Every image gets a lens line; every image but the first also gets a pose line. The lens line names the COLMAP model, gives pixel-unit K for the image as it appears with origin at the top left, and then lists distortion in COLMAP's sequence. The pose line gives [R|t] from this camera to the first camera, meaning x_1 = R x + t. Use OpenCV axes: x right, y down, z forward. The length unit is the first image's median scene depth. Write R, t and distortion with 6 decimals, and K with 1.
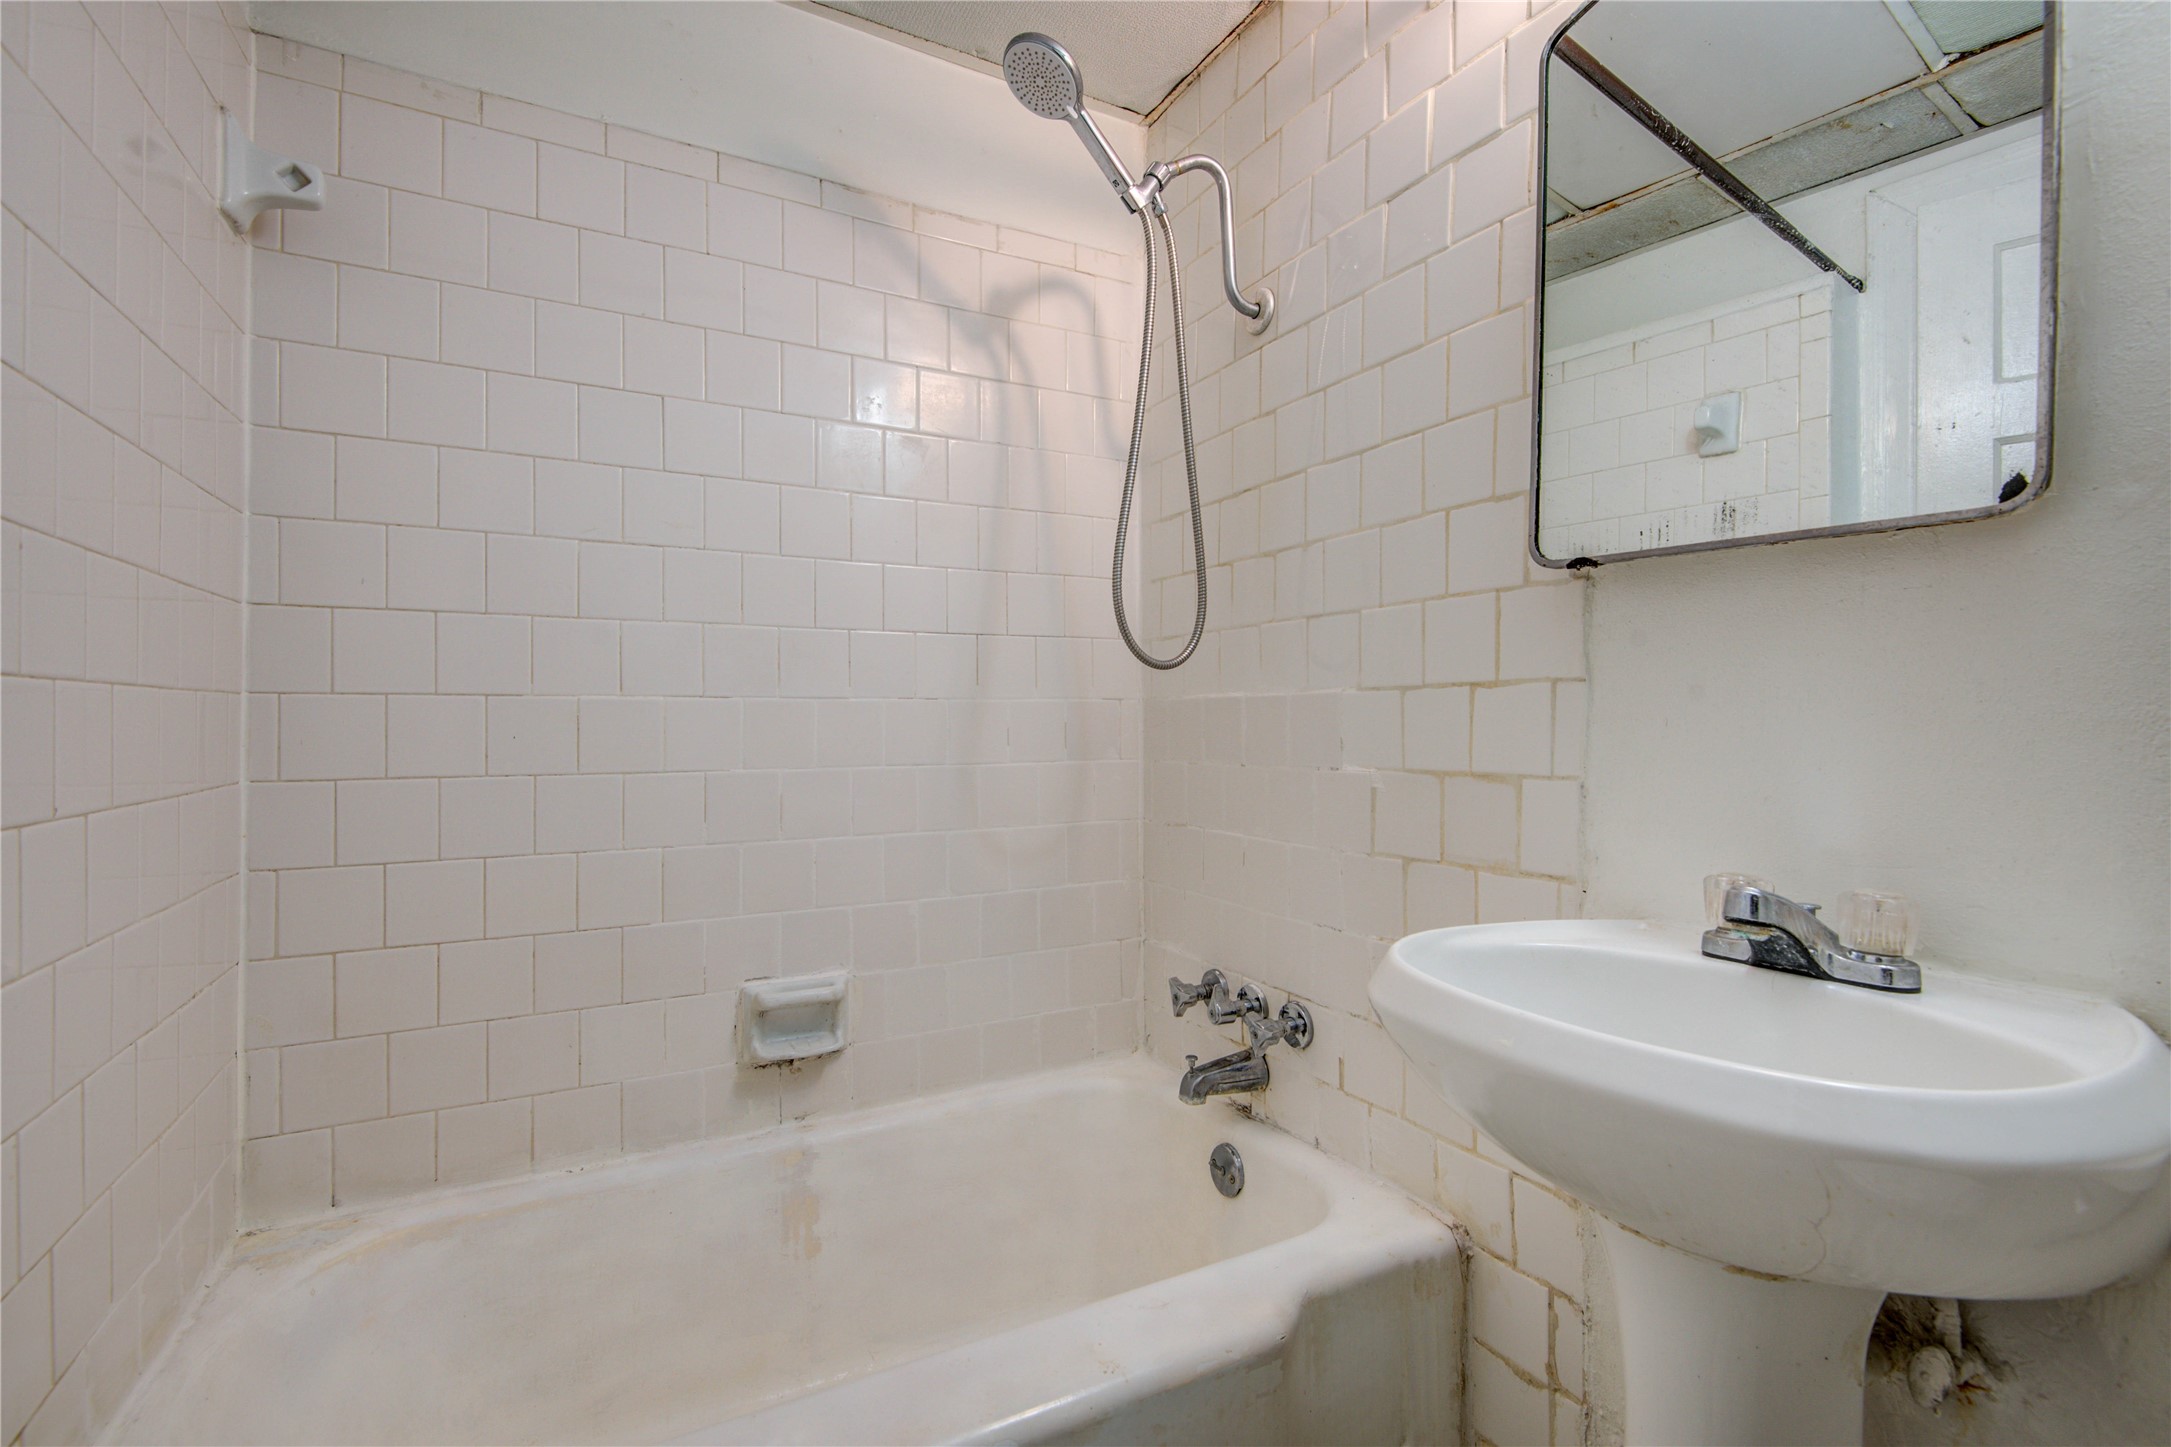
lens RADIAL K [[975.0, 0, 1088.0], [0, 975.0, 720.3], [0, 0, 1]] dist [0.004021, -0.007837]
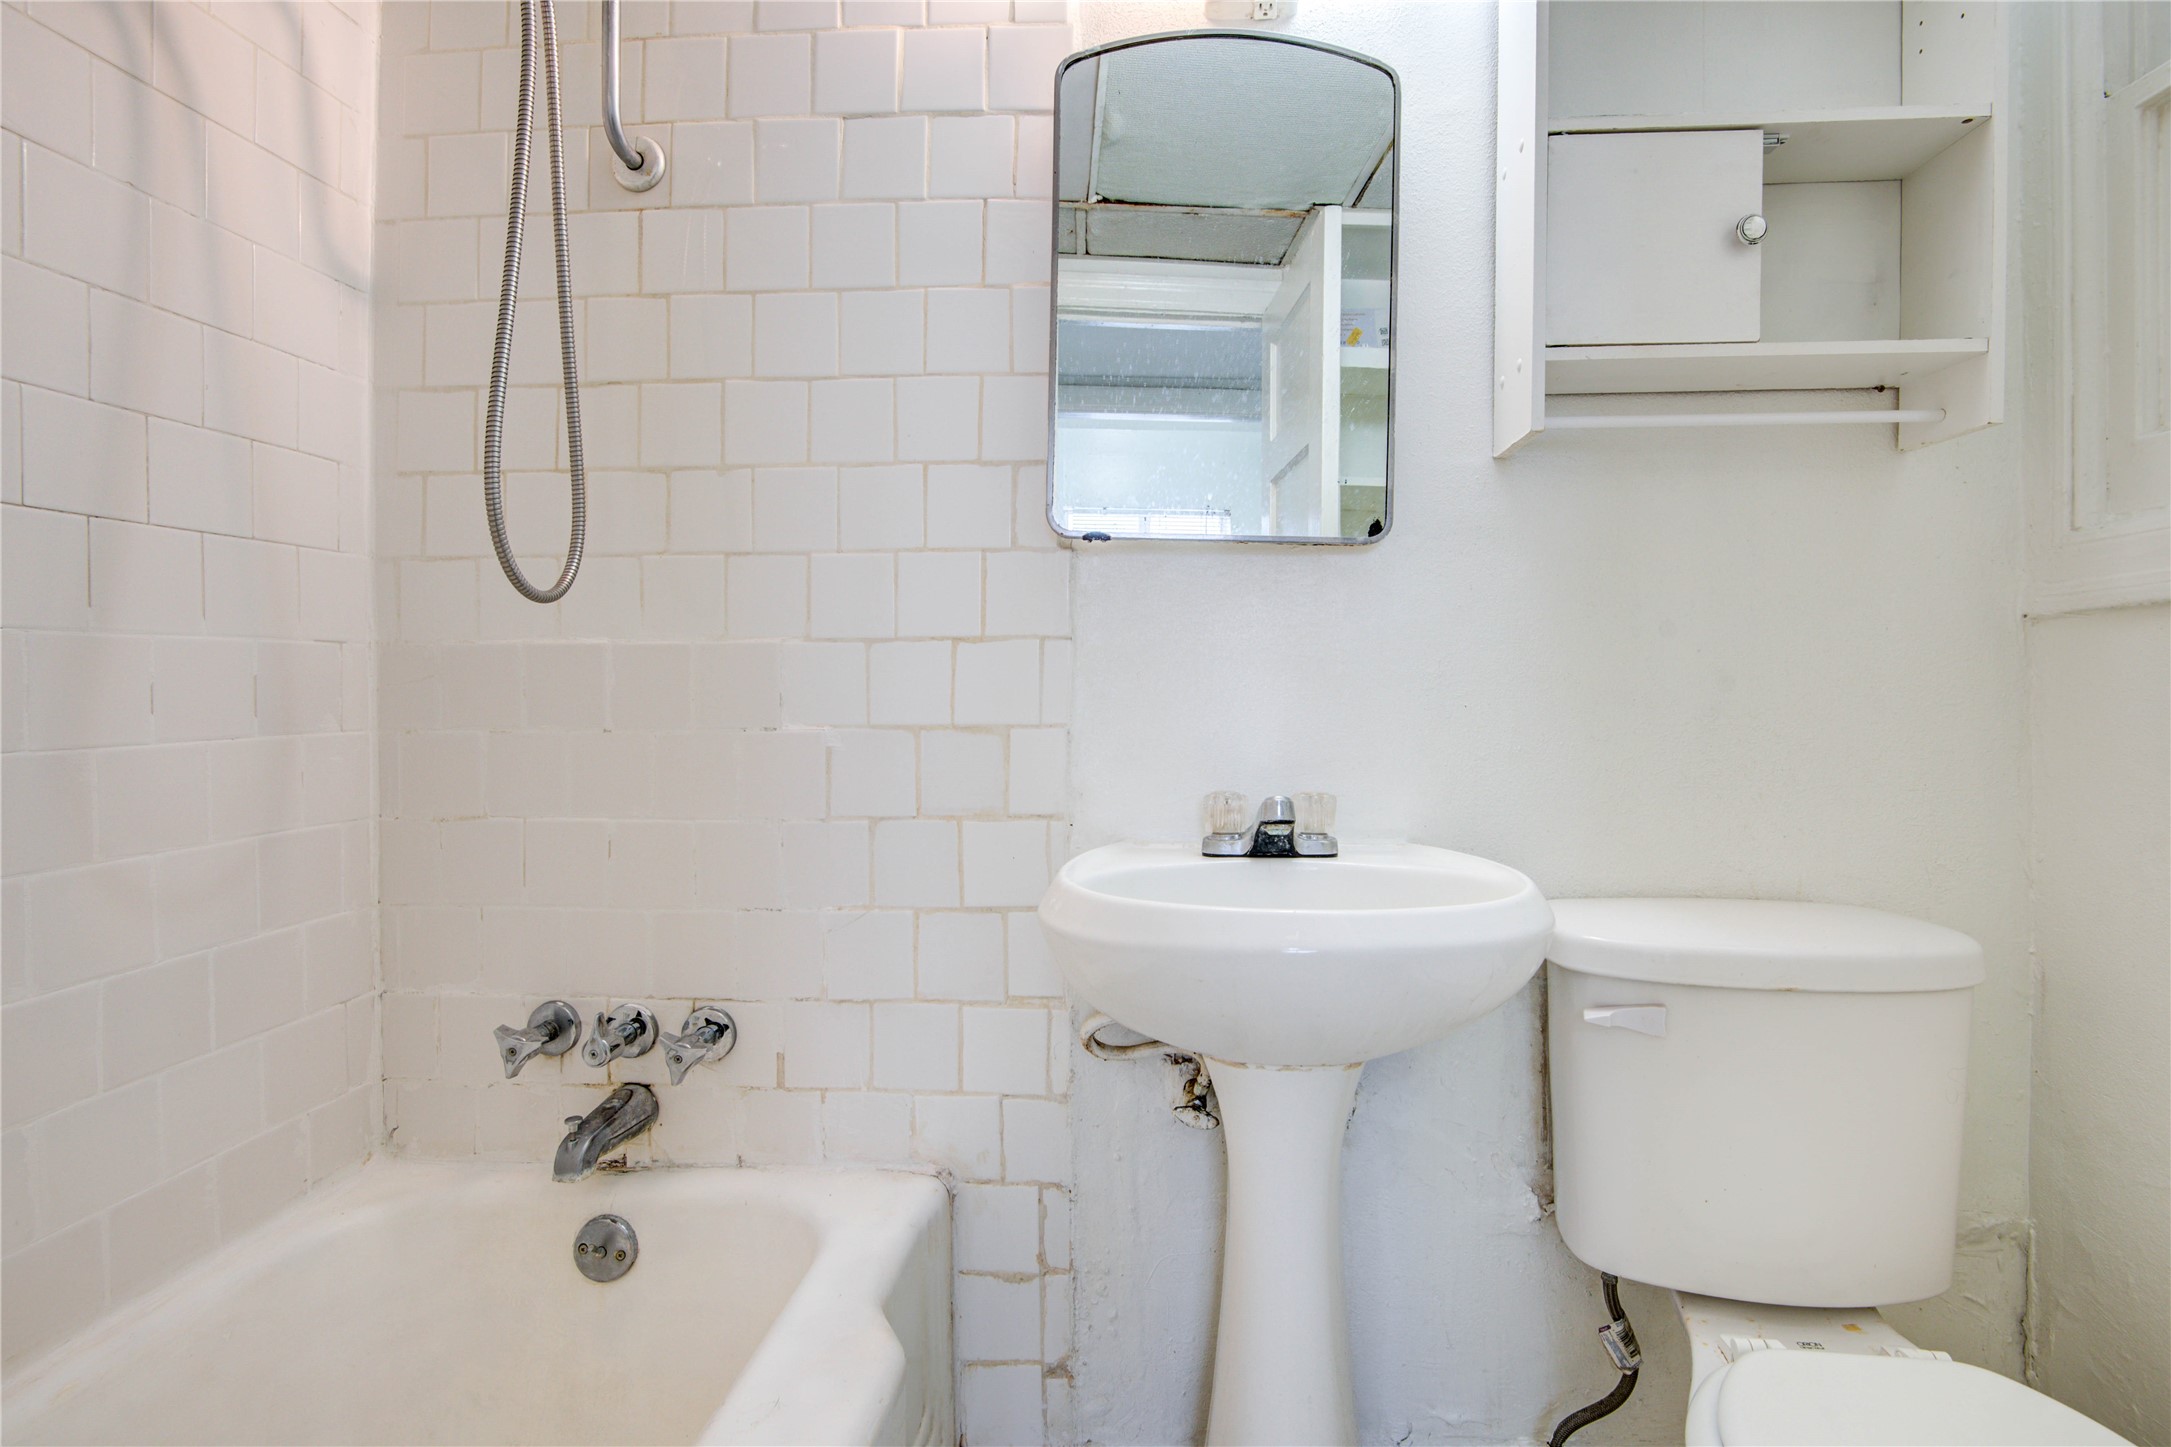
lens RADIAL K [[987.1, 0, 1147.4], [0, 987.1, 694.2], [0, 0, 1]] dist [-0.002336, -0.000962]
pose [[0.535215, -0.005963, 0.844695, -0.342094], [-0.001958, 0.999964, 0.008300, 0.010953], [-0.844714, -0.006096, 0.535184, 0.250323]]
